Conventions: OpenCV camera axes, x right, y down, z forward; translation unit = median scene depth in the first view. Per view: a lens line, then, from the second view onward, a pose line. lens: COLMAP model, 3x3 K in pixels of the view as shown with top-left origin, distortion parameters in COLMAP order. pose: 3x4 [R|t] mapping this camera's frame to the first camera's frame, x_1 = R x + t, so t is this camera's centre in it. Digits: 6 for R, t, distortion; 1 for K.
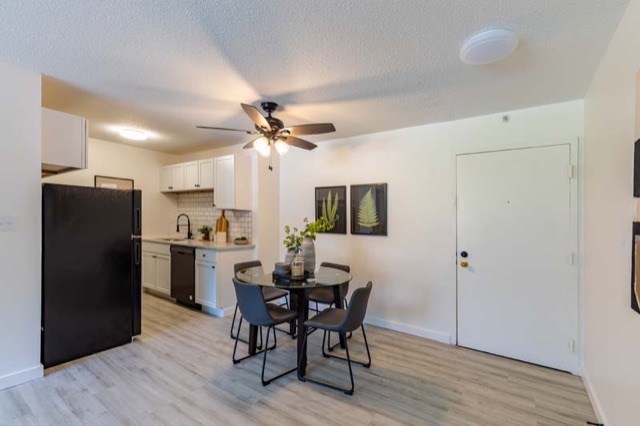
lens RADIAL K [[292.5, 0, 321.4], [0, 292.5, 221.6], [0, 0, 1]] dist [-0.000084, -0.000111]
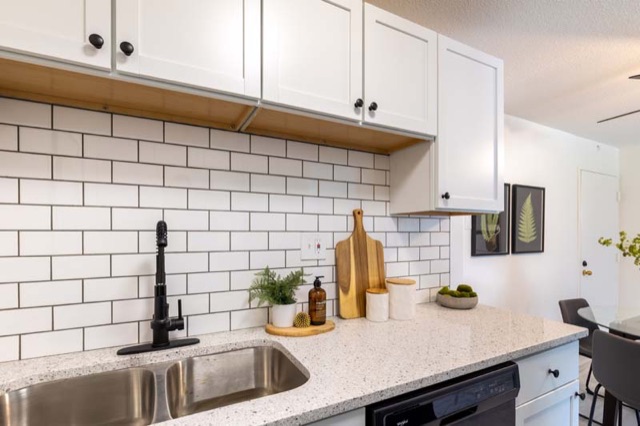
lens RADIAL K [[306.2, 0, 320.4], [0, 306.2, 231.5], [0, 0, 1]] dist [-0.000059, -0.000030]
pose [[0.465787, -0.019782, 0.884676, -0.758117], [0.011962, 0.999800, 0.016058, -0.028601], [-0.884816, 0.003103, 0.465930, 1.043761]]
